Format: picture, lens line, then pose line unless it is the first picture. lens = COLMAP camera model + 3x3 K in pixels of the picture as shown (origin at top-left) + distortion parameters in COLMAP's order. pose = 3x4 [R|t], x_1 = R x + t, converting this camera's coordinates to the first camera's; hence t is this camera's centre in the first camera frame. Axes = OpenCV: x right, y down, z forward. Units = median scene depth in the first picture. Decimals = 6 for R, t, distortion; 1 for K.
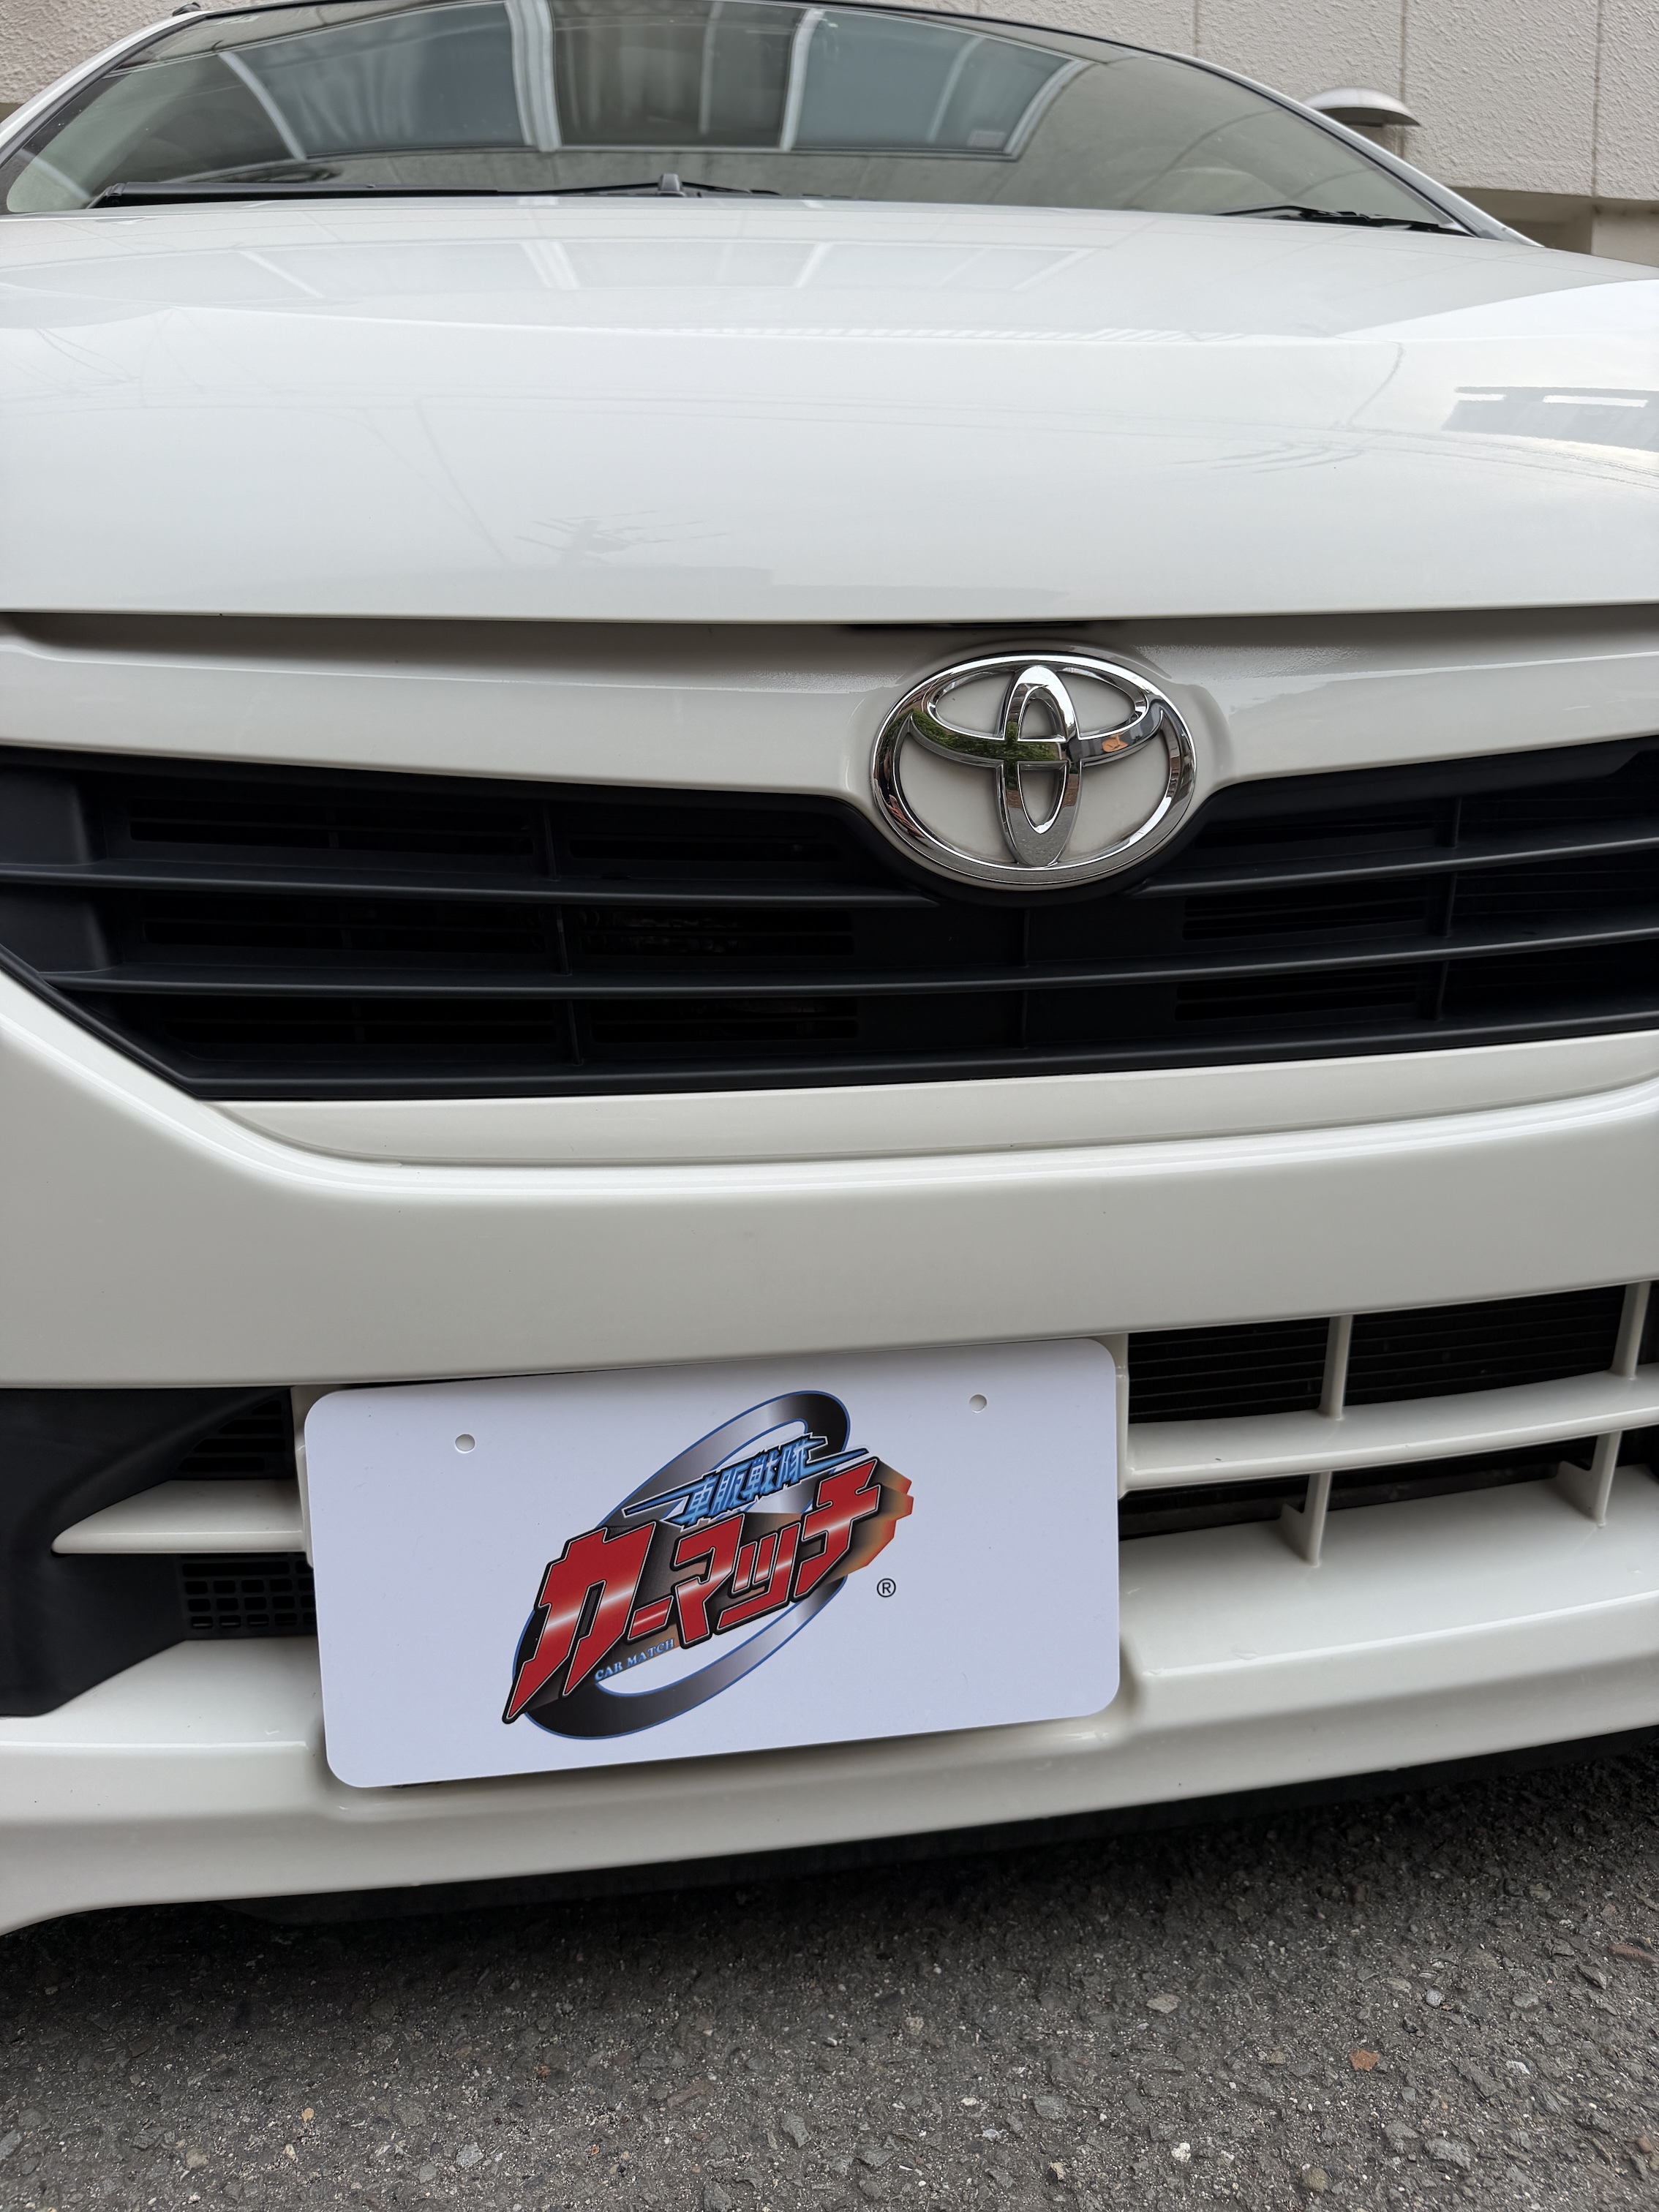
lens RADIAL K [[1563.0, 0, 843.7], [0, 1563.0, 1096.8], [0, 0, 1]] dist [0.024062, -0.031791]
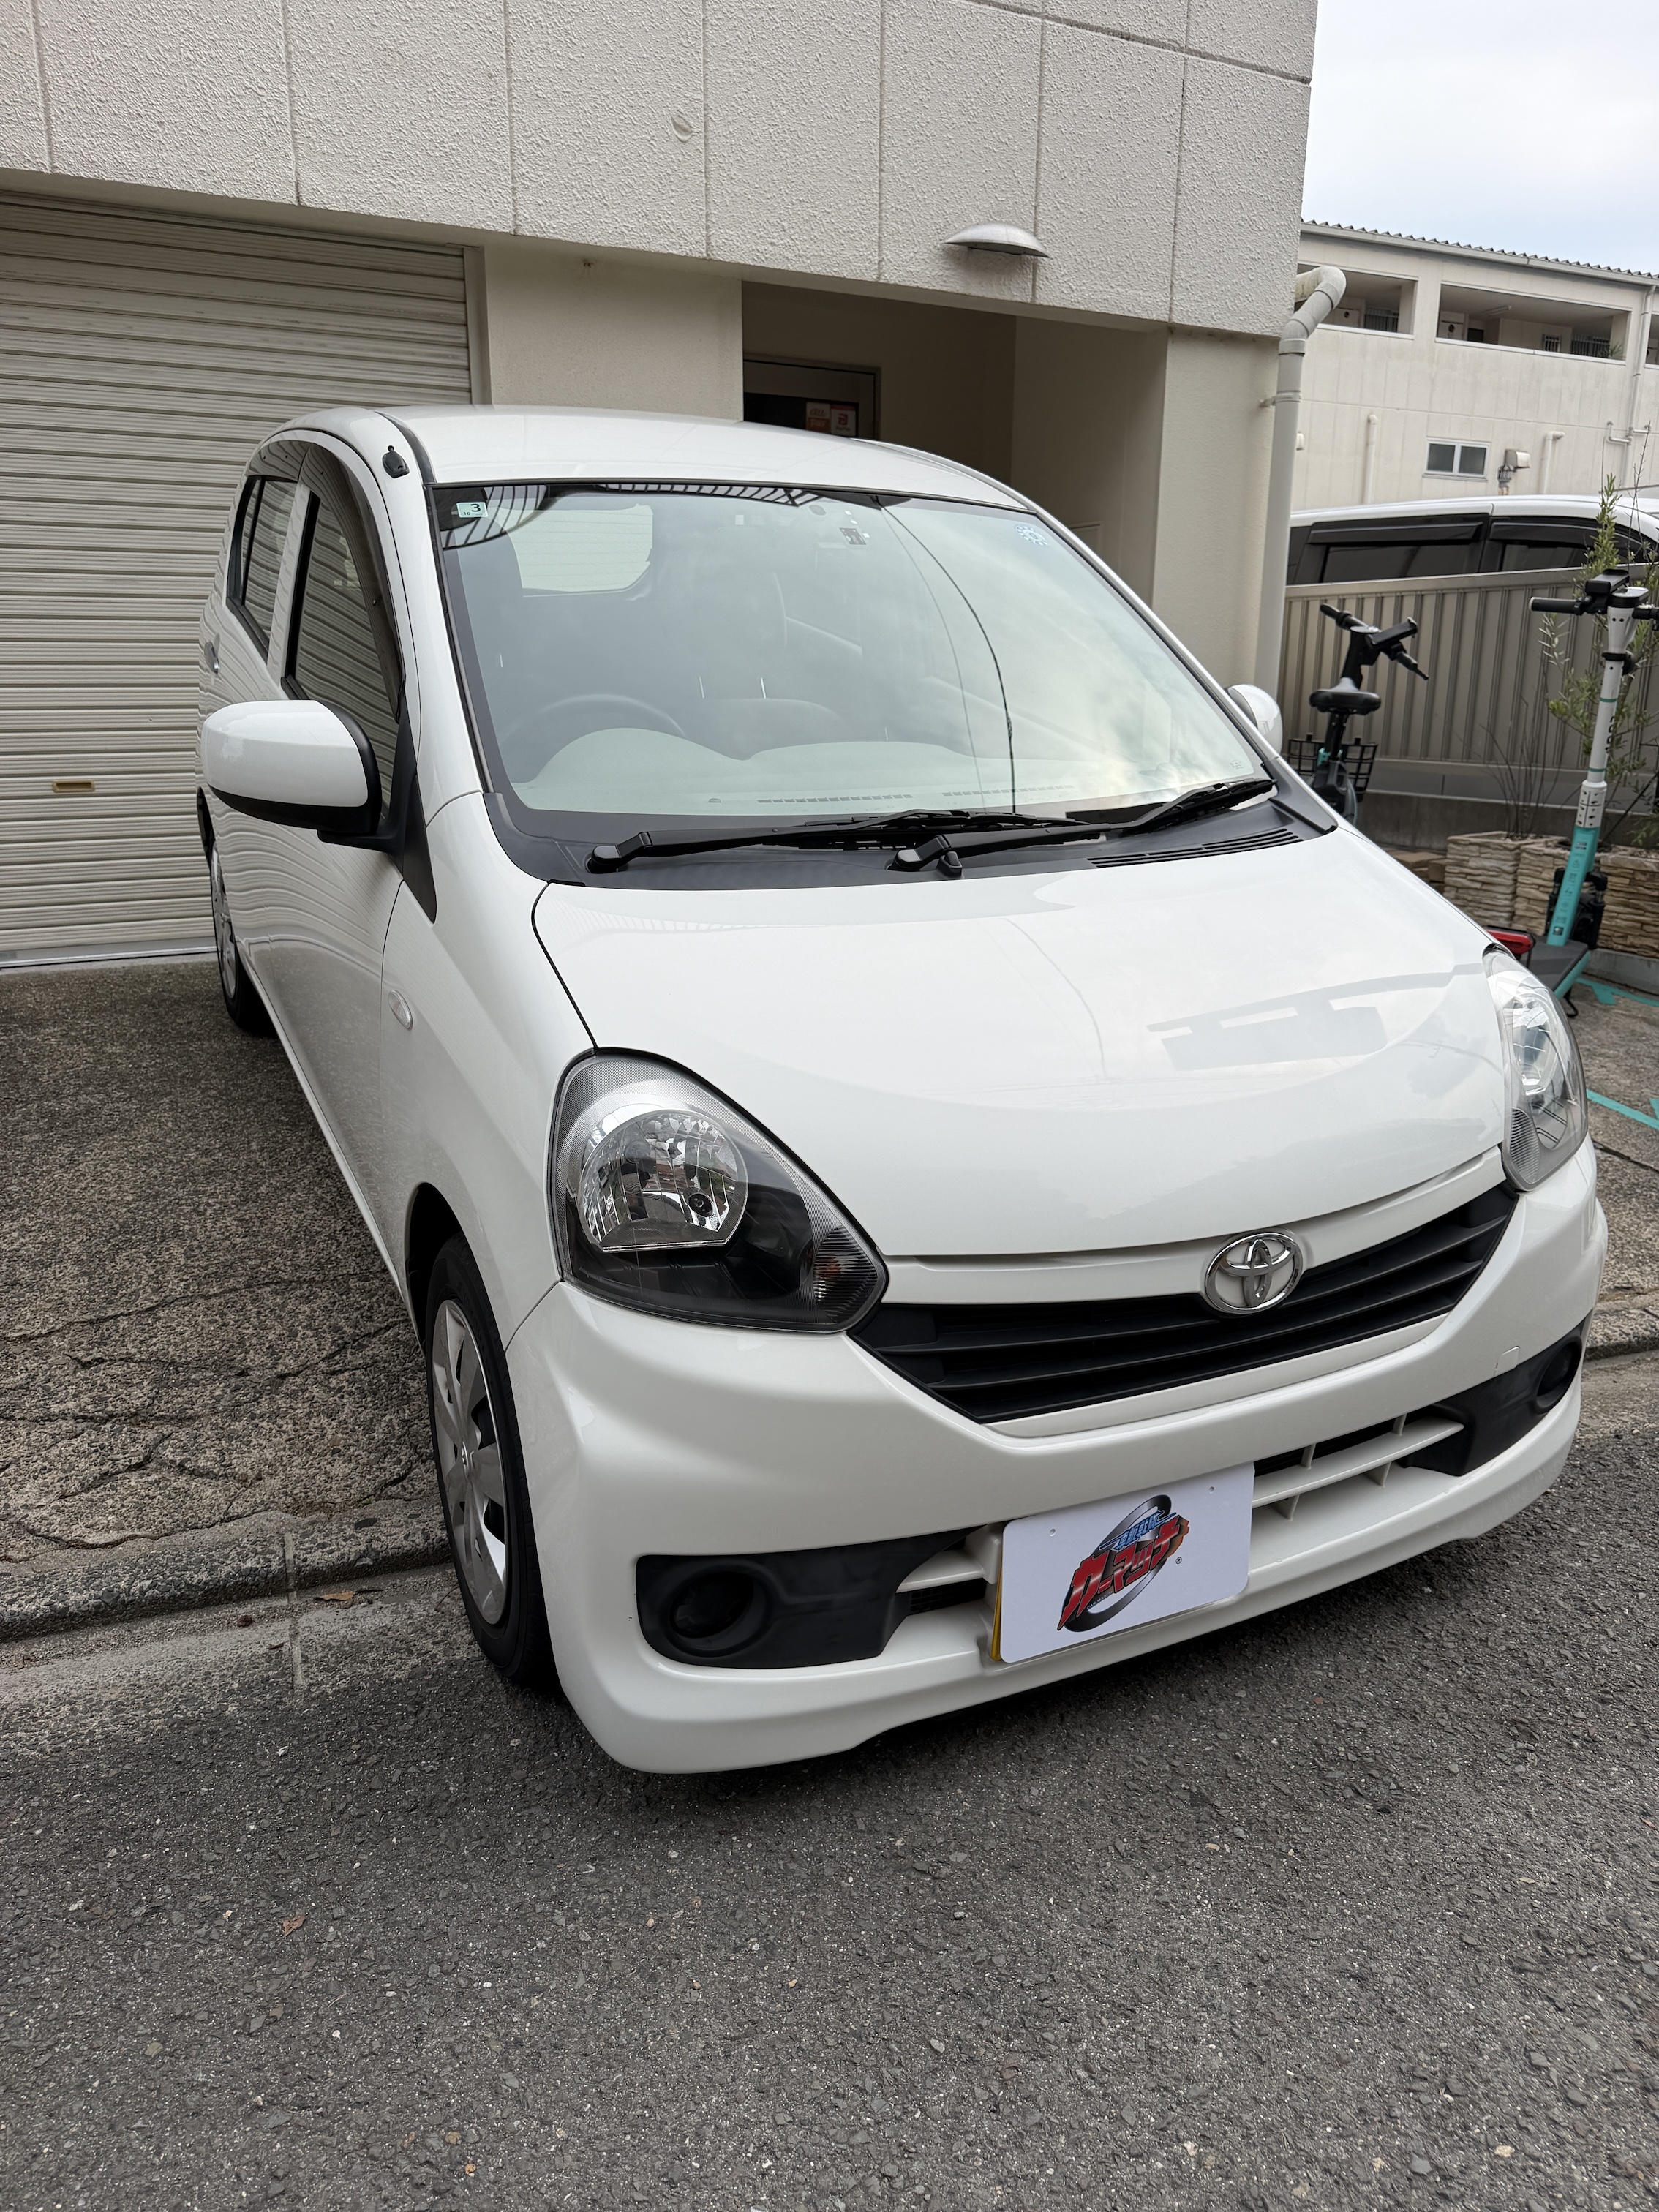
lens RADIAL K [[1563.0, 0, 830.7], [0, 1563.0, 1092.3], [0, 0, 1]] dist [0.024062, -0.031791]
pose [[0.953560, -0.051515, 0.296764, -1.293606], [0.015336, 0.992292, 0.122973, -0.815047], [-0.300812, -0.112711, 0.947000, -1.255462]]
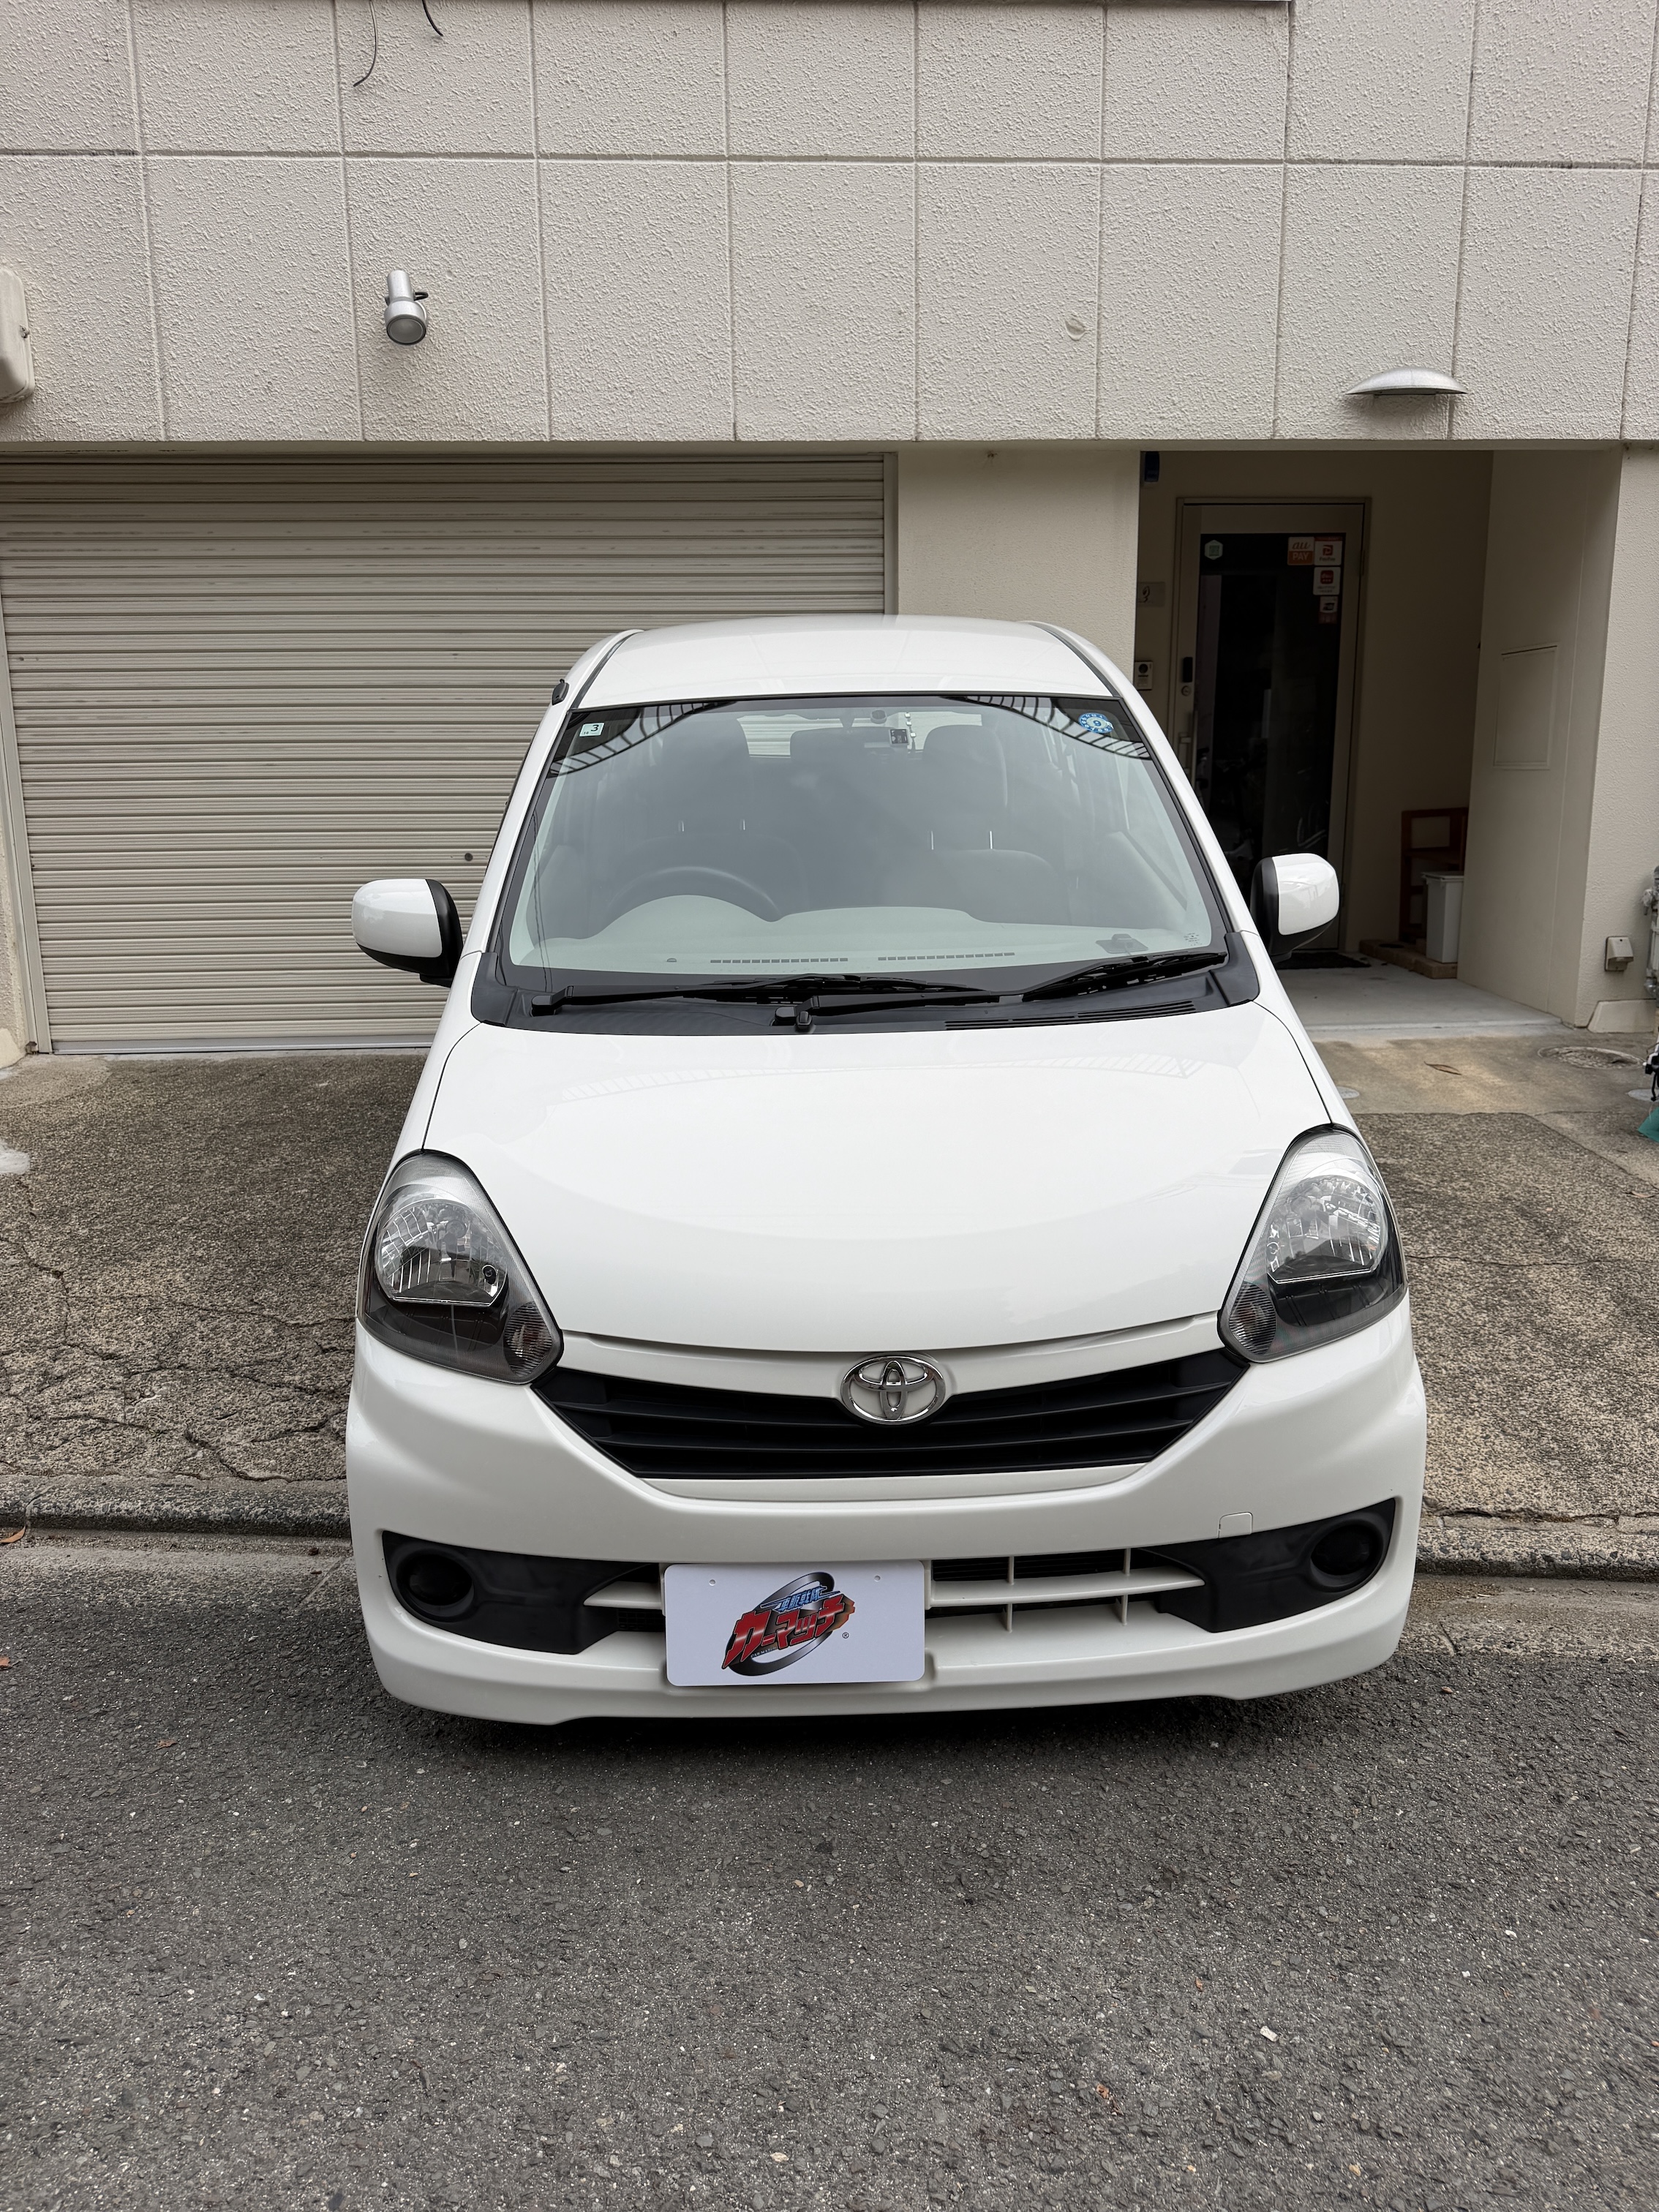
lens RADIAL K [[1563.0, 0, 843.0], [0, 1563.0, 1073.1], [0, 0, 1]] dist [0.024062, -0.031791]
pose [[0.991726, 0.035952, -0.123239, 0.363173], [-0.029186, 0.997988, 0.056279, -0.962356], [0.125014, -0.052217, 0.990780, -1.990327]]
